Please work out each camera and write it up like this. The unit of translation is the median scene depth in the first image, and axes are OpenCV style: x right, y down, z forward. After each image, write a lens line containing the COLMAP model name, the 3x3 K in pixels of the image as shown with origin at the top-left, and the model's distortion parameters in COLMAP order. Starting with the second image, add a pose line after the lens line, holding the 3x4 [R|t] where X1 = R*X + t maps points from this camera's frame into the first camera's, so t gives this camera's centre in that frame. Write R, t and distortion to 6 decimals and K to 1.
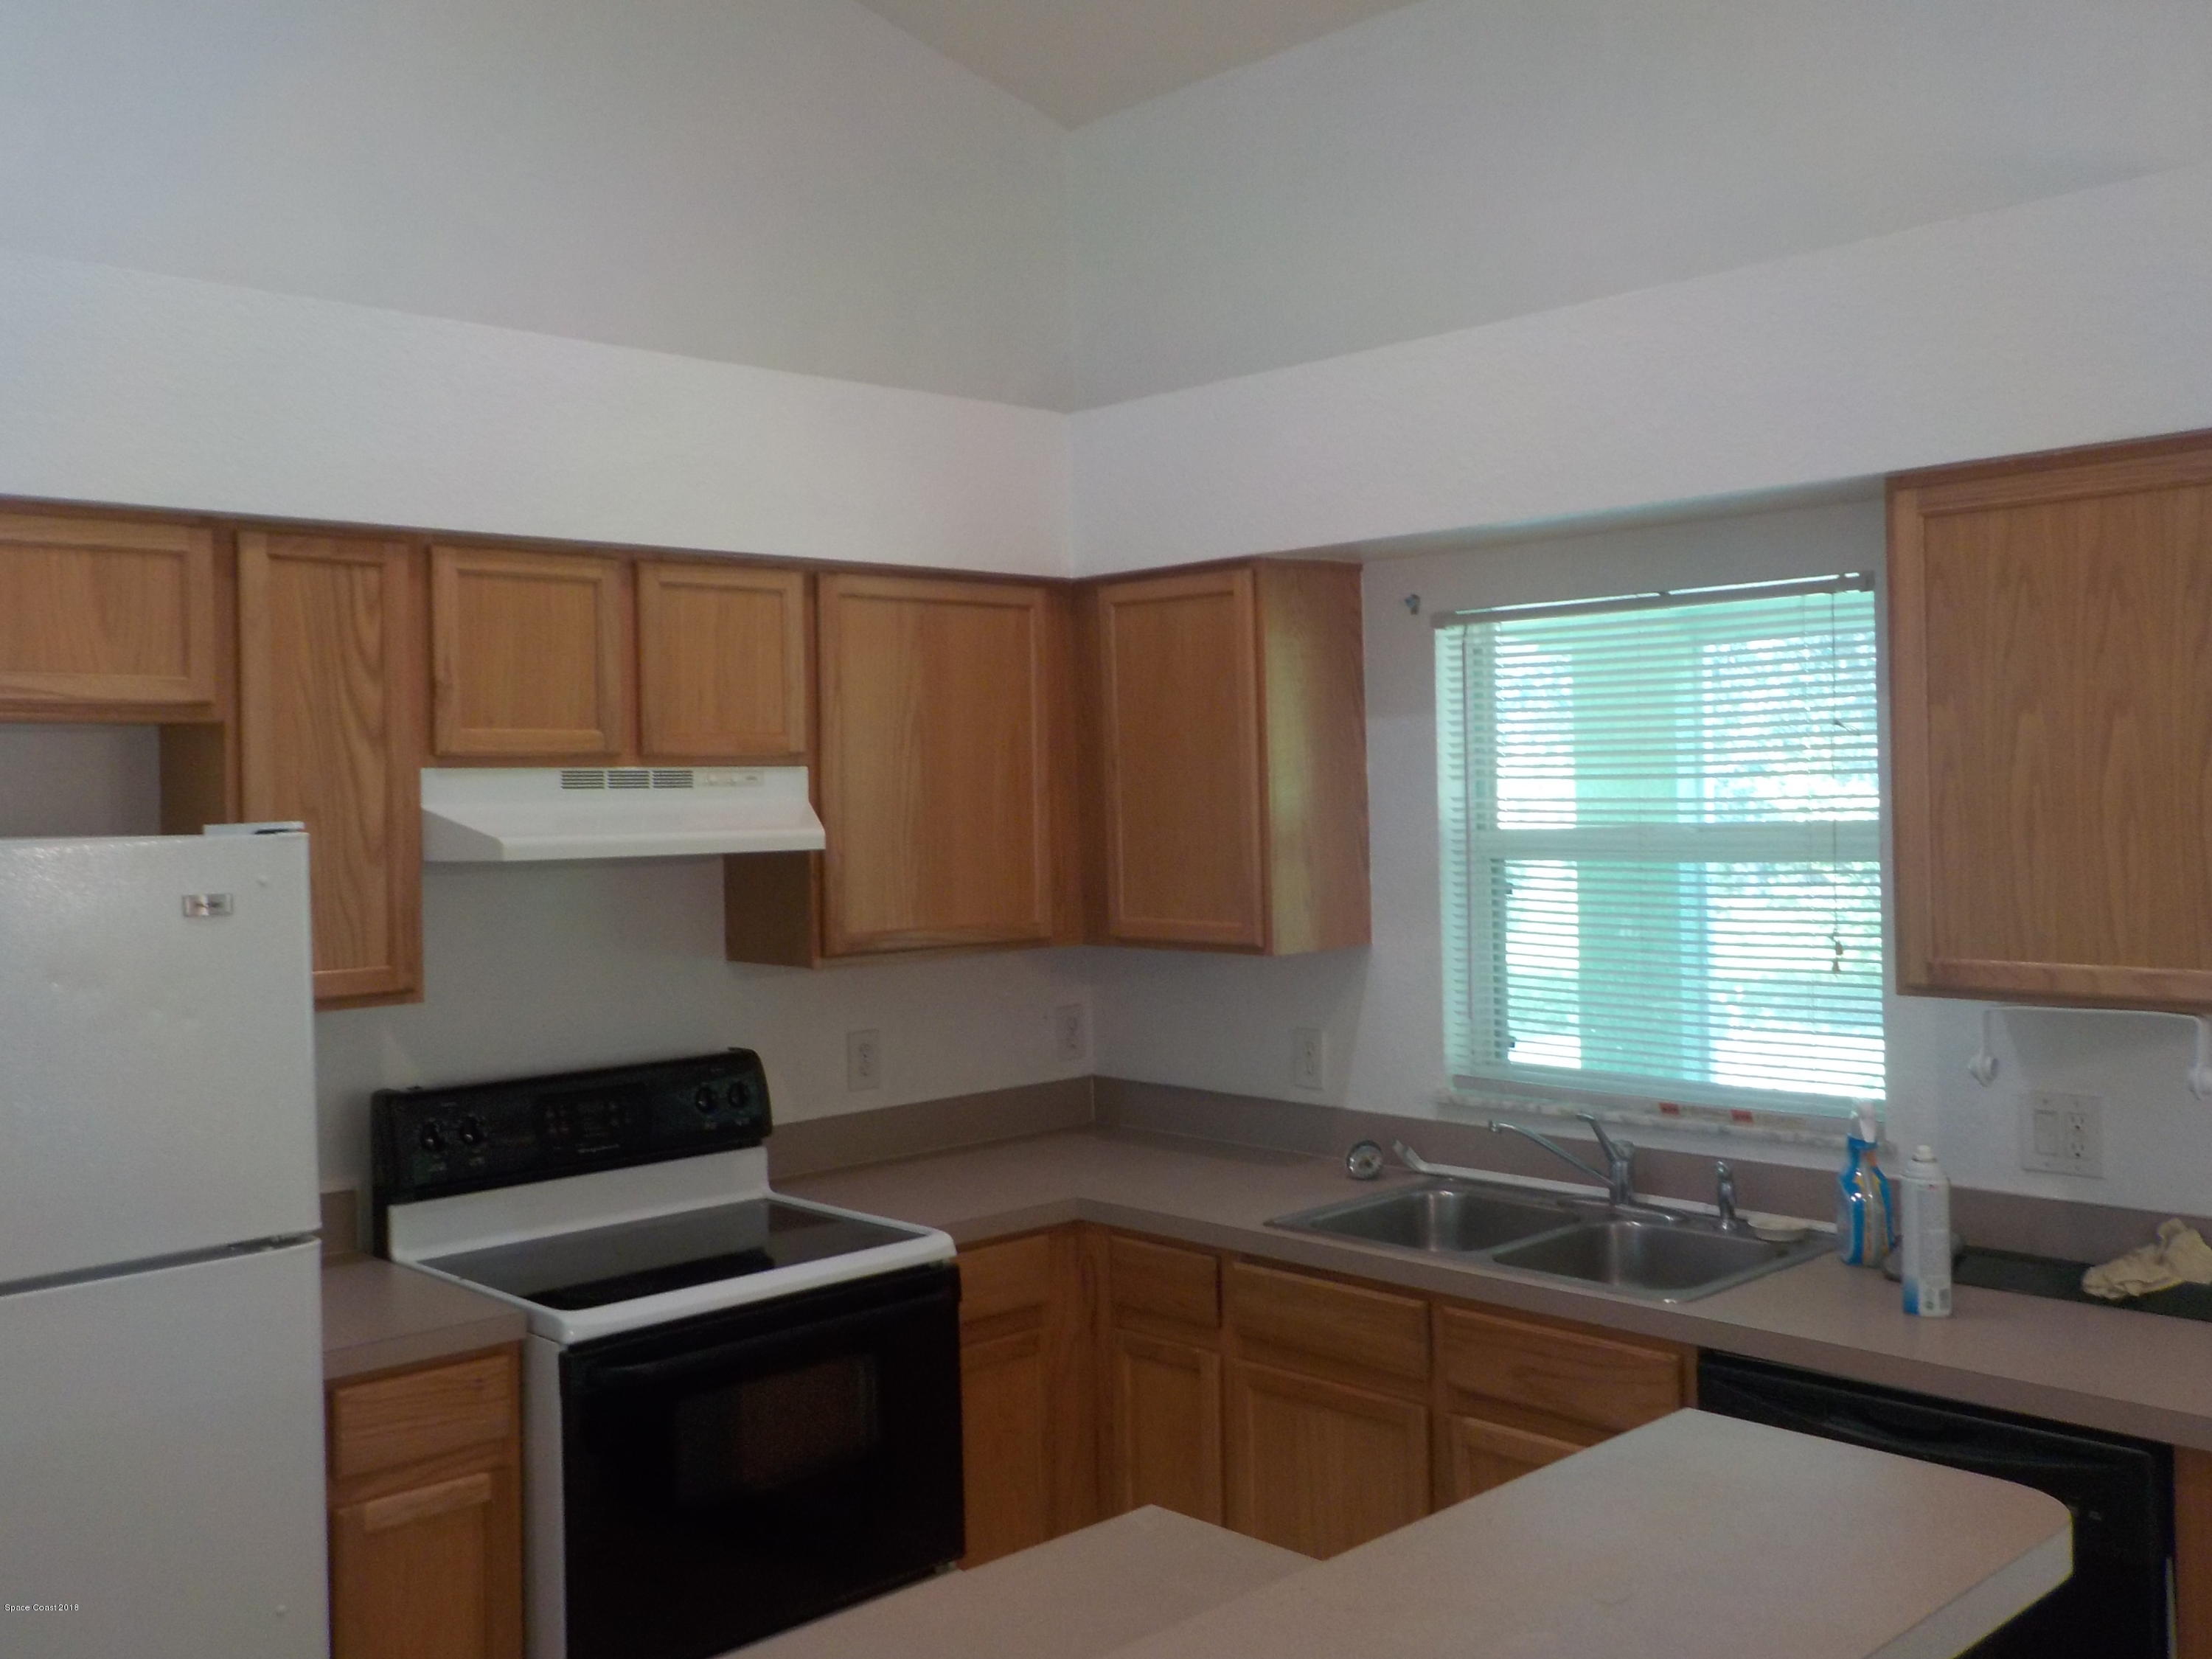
lens RADIAL K [[2044.5, 0, 1099.2], [0, 2044.5, 813.1], [0, 0, 1]] dist [0.019636, 0.007167]
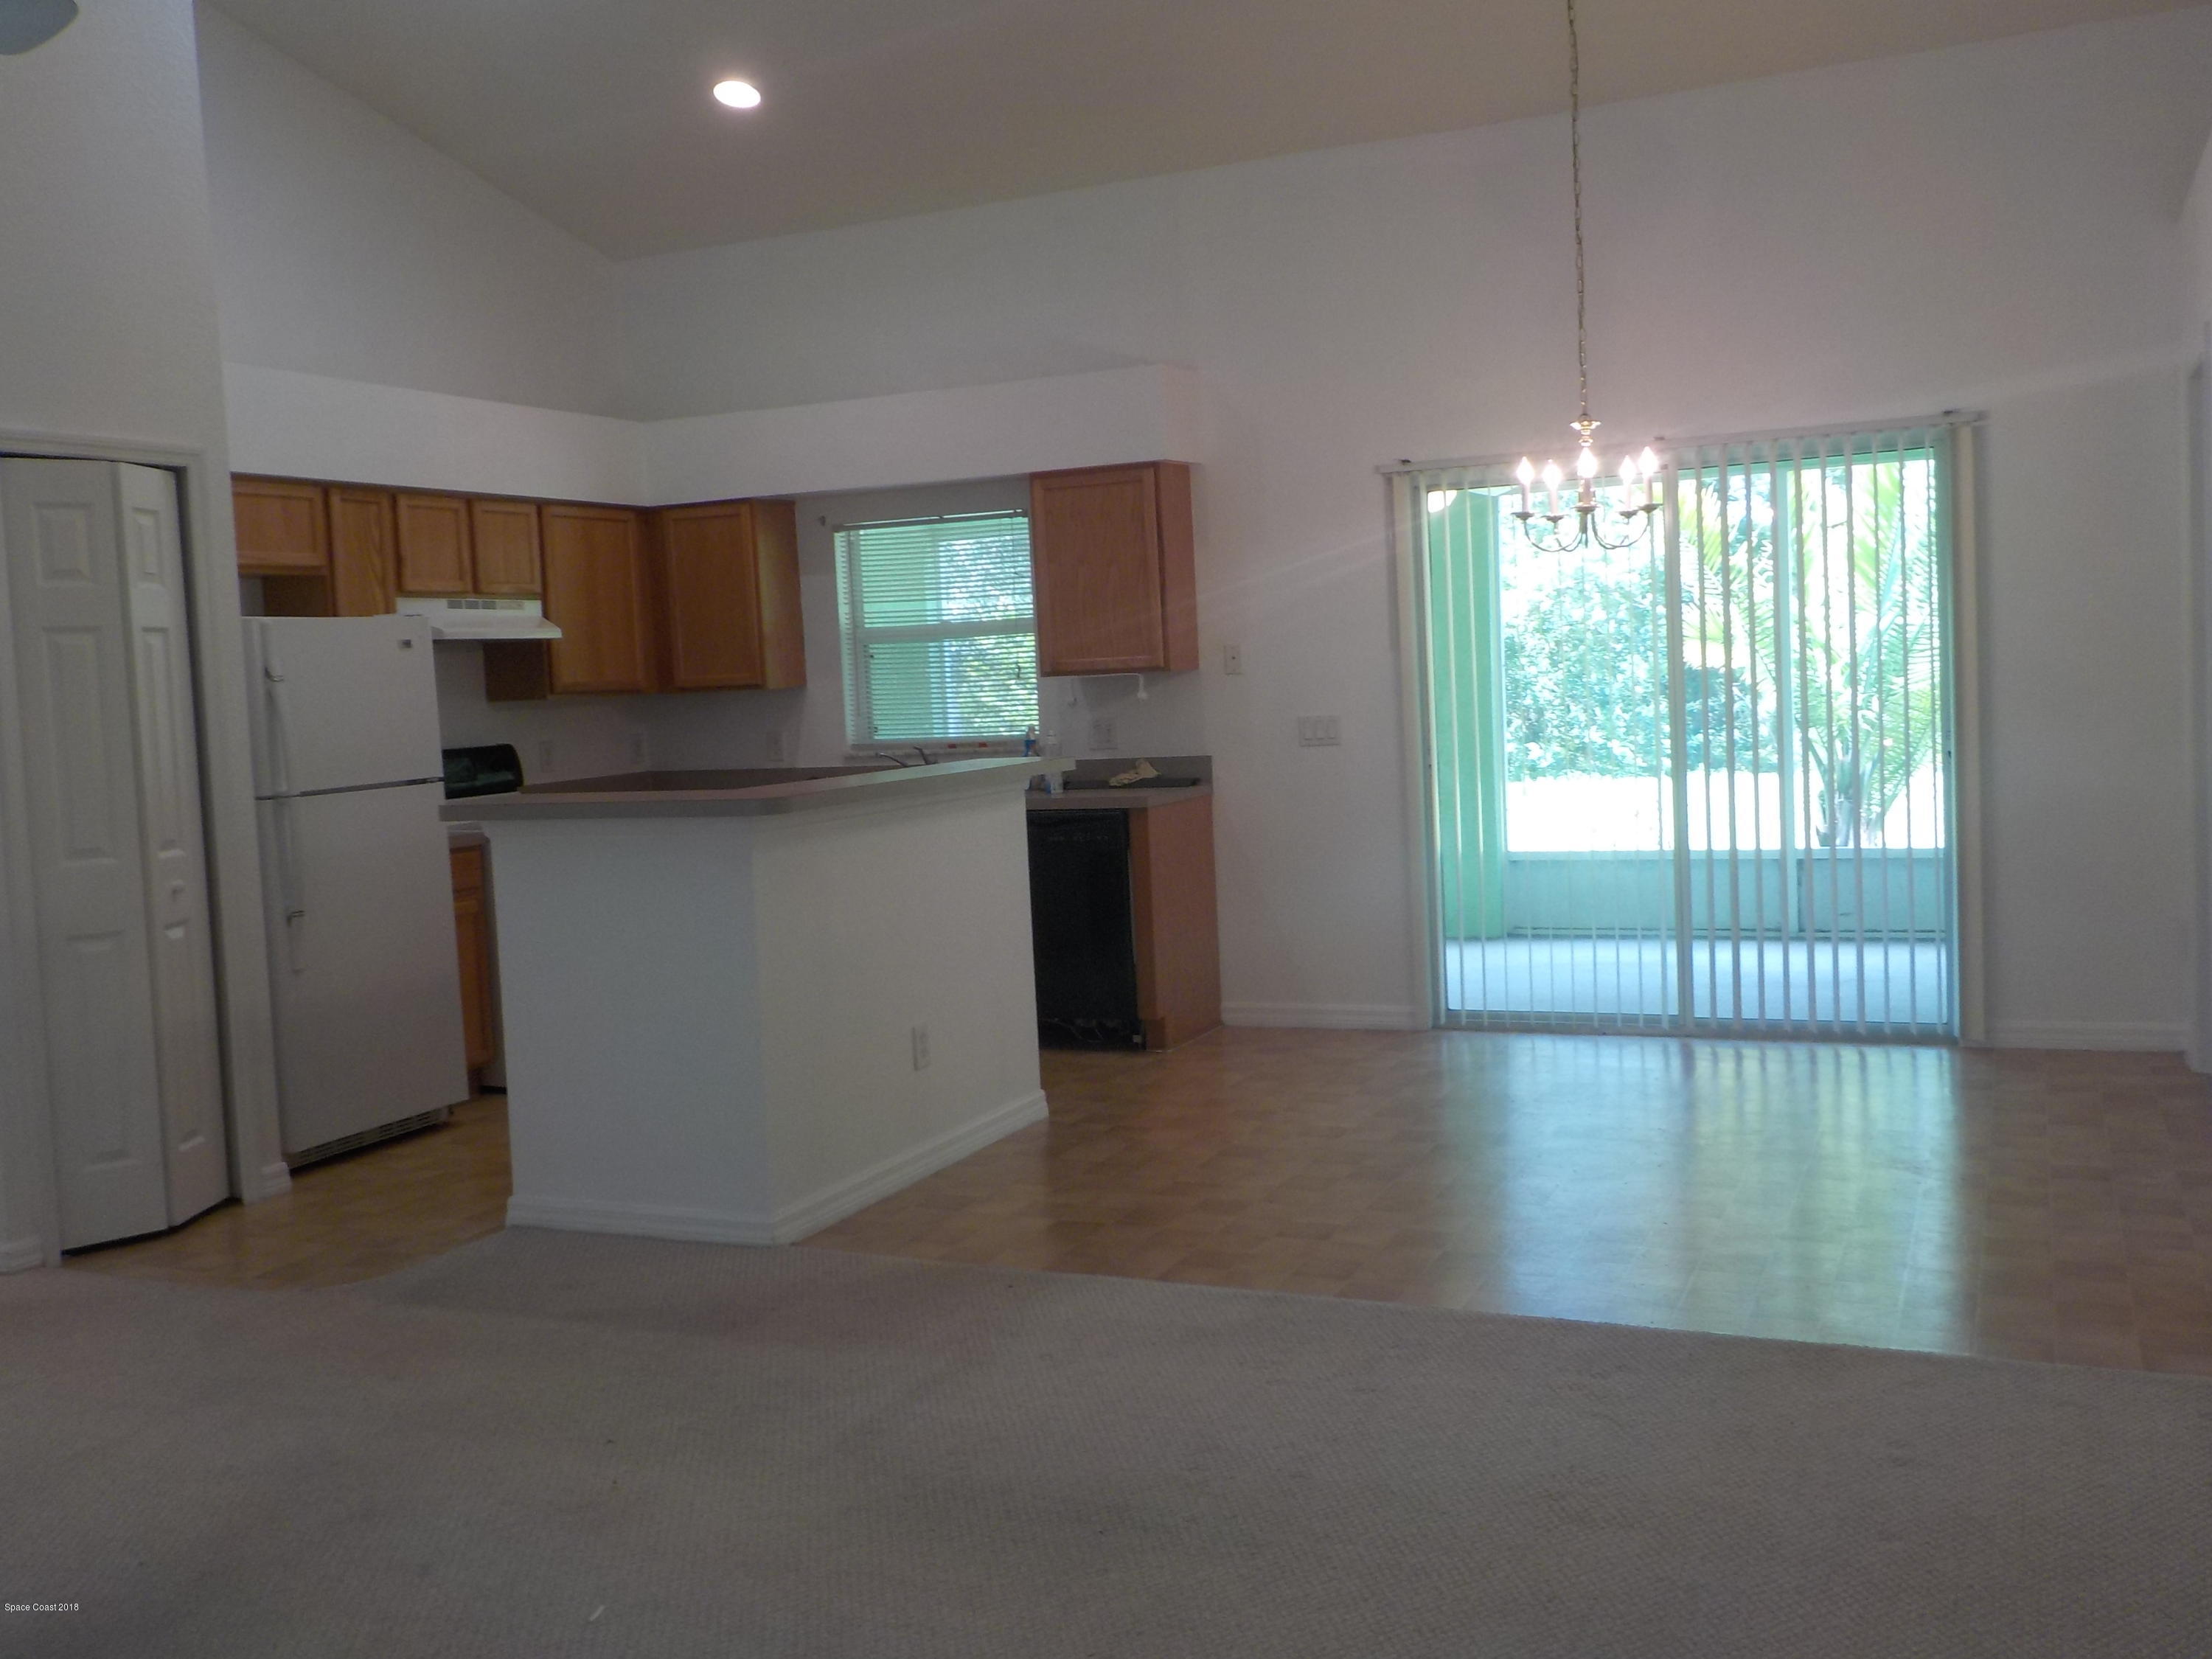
lens RADIAL K [[2044.5, 0, 1099.2], [0, 2044.5, 813.1], [0, 0, 1]] dist [0.019636, 0.007167]
pose [[0.926185, -0.050268, 0.373703, -0.404645], [0.032019, 0.997979, 0.054885, 0.095787], [-0.375707, -0.038868, 0.925923, -1.117812]]
